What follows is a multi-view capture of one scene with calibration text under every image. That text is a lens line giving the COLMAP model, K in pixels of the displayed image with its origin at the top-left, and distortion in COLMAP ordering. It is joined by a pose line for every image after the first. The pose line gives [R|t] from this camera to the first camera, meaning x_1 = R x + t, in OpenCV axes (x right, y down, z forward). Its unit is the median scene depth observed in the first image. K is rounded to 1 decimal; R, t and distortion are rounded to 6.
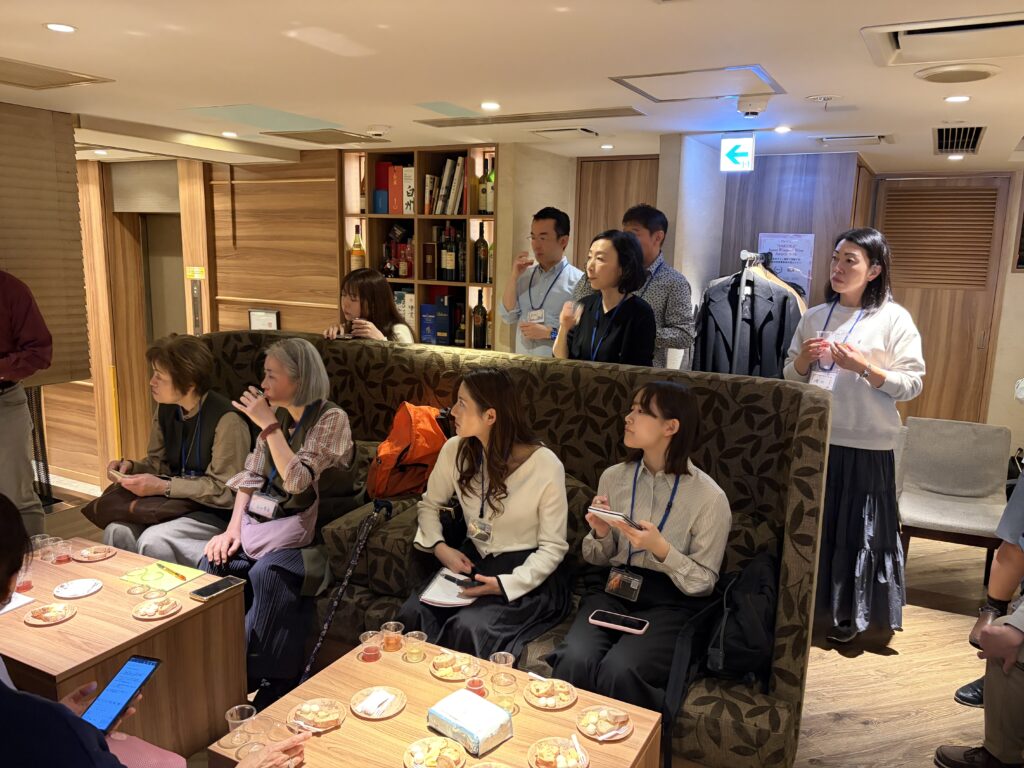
lens RADIAL K [[776.4, 0, 512.0], [0, 776.4, 384.0], [0, 0, 1]] dist [0.058178, -0.066312]
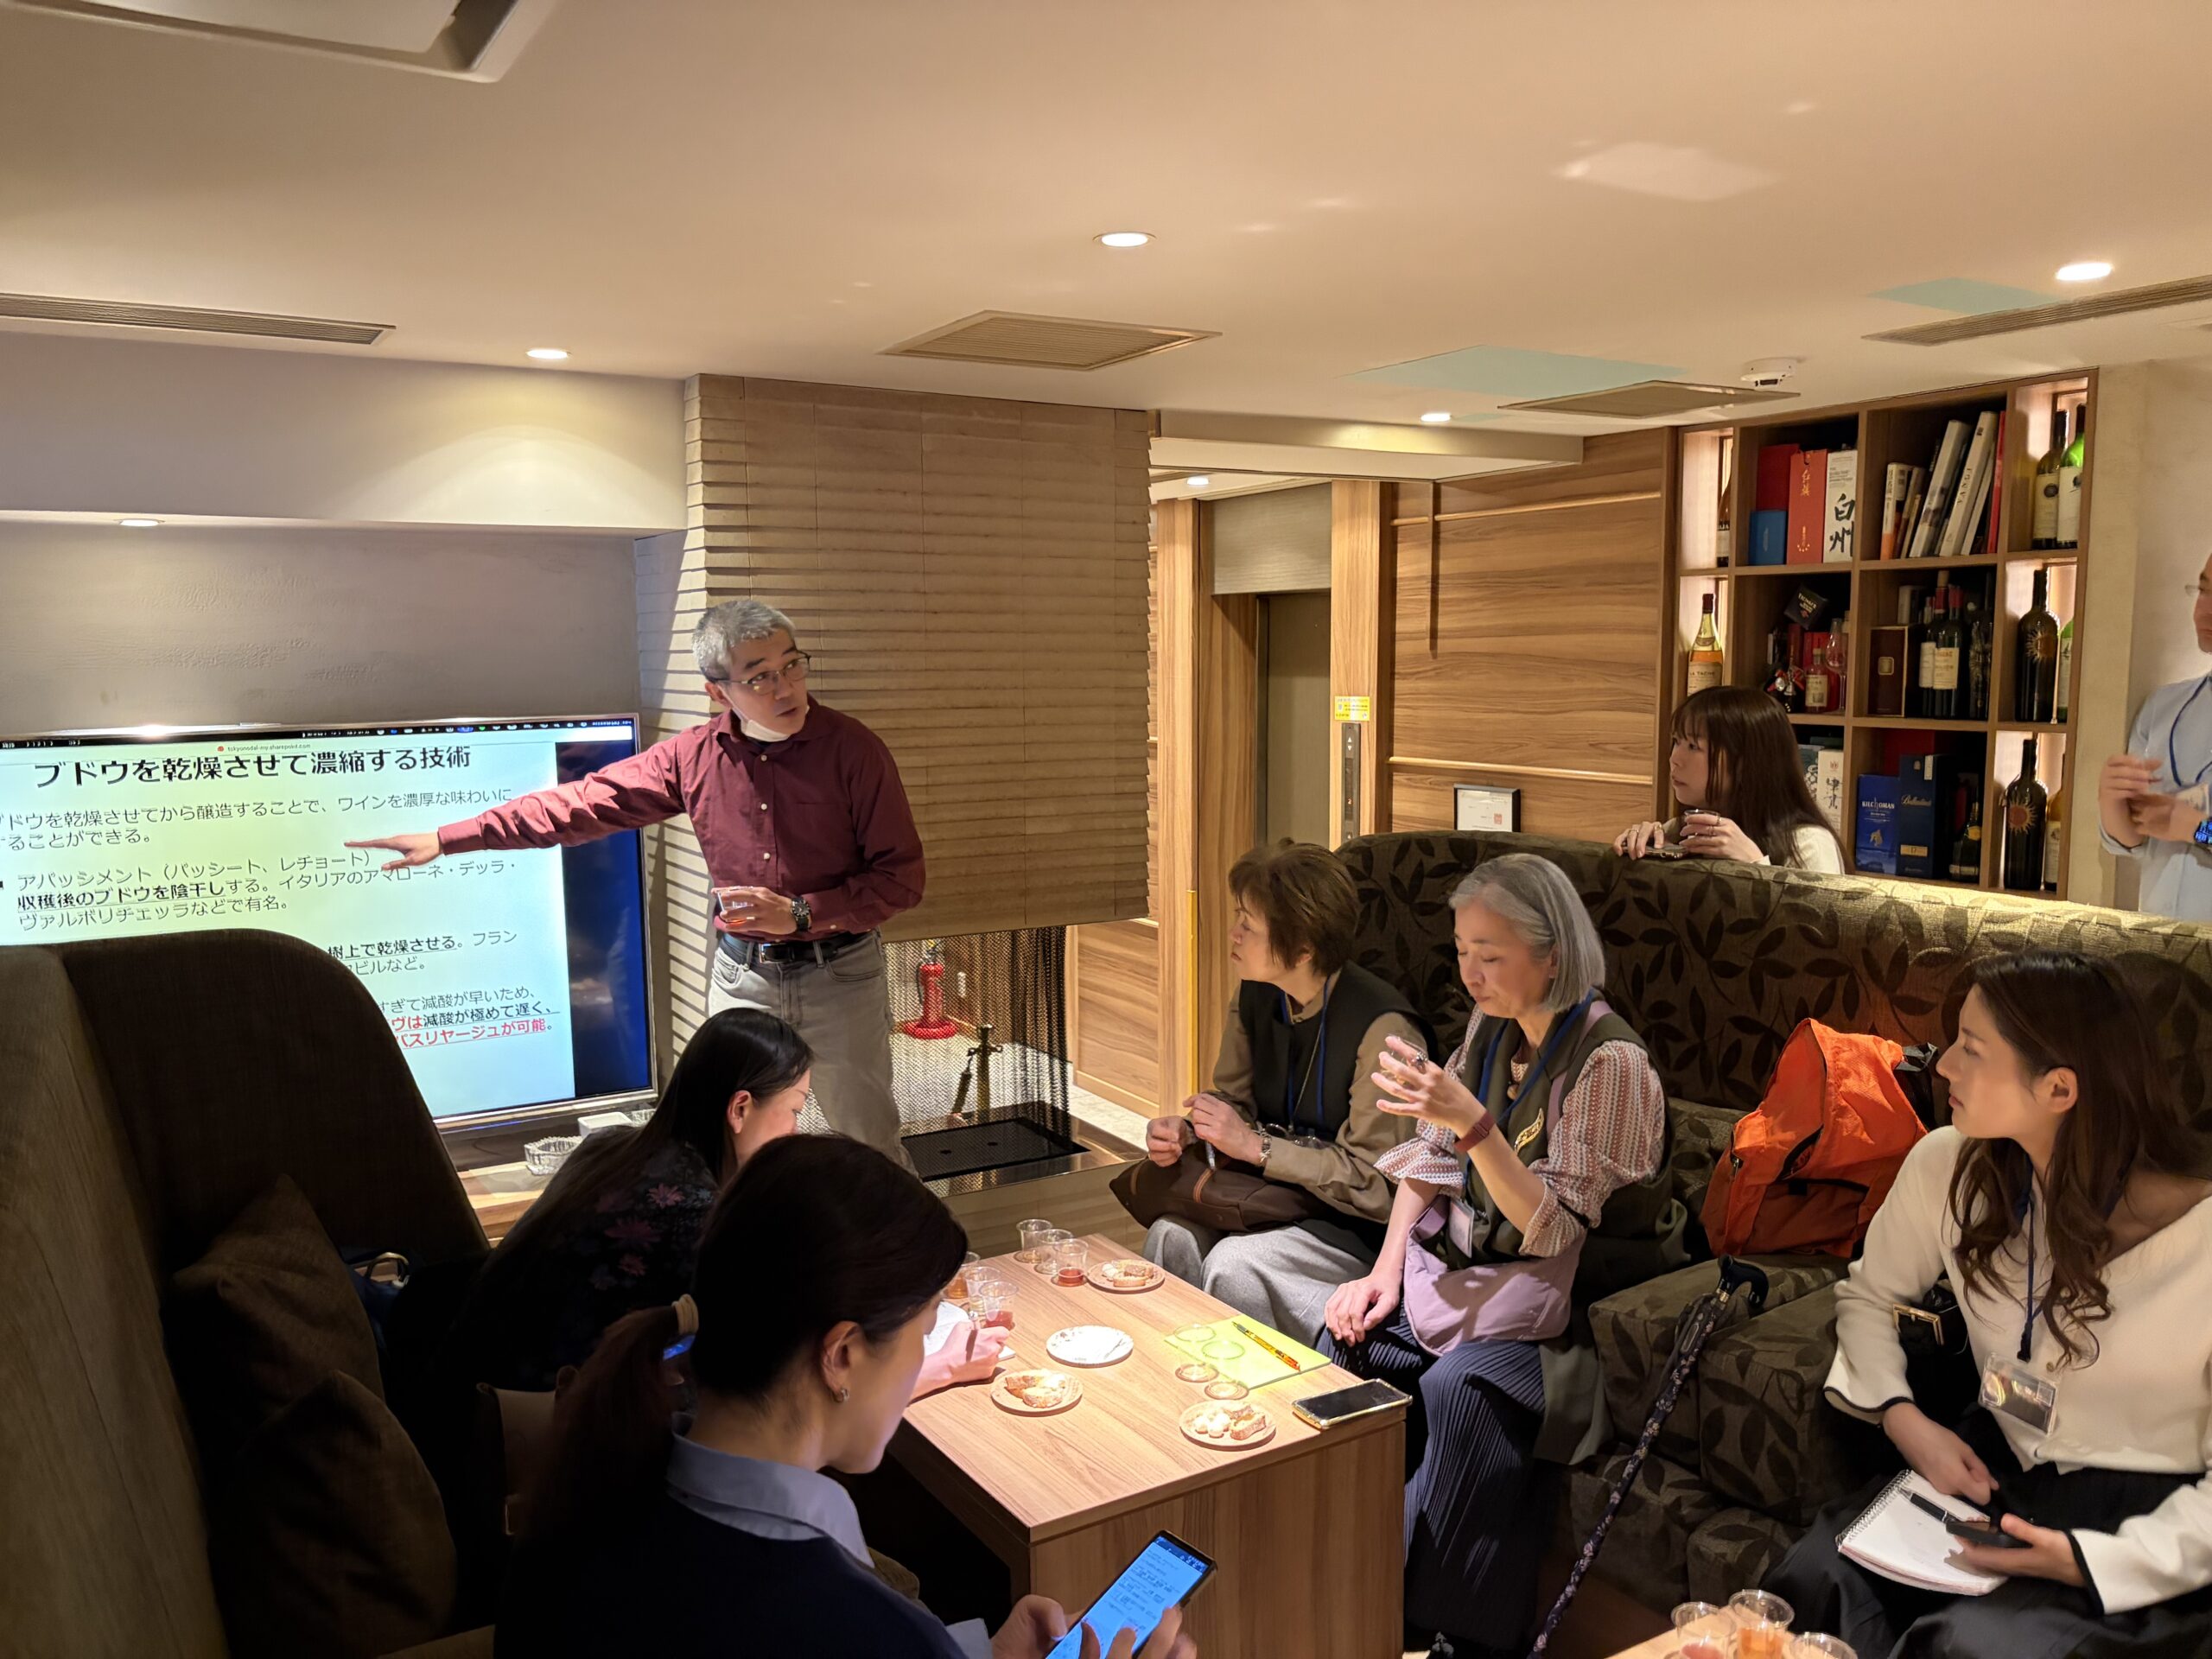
lens RADIAL K [[1677.2, 0, 1106.0], [0, 1677.2, 829.5], [0, 0, 1]] dist [0.058178, -0.066312]
pose [[0.860862, 0.025981, -0.508176, -0.008454], [-0.059981, 0.996914, -0.050641, -0.008179], [0.505292, 0.074075, 0.859763, 0.050177]]
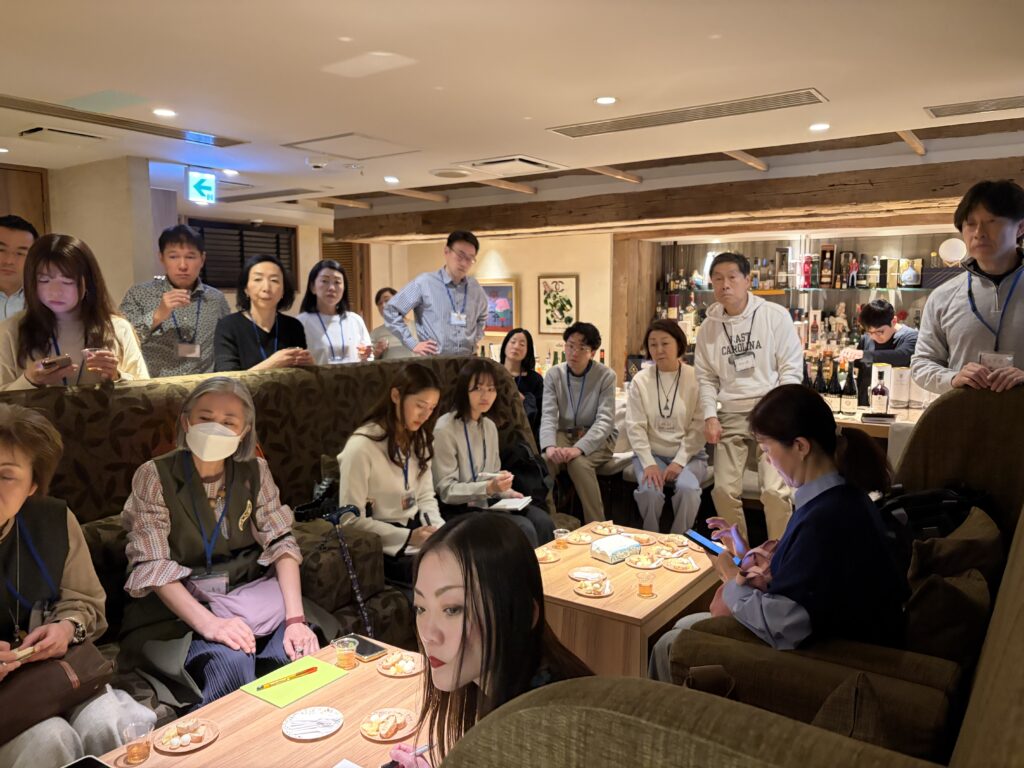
lens RADIAL K [[776.4, 0, 512.0], [0, 776.4, 384.0], [0, 0, 1]] dist [0.058178, -0.066312]
pose [[0.129335, -0.129658, 0.983088, -0.860366], [0.177566, 0.978418, 0.105681, -0.062653], [-0.975573, 0.160895, 0.149566, 0.482402]]
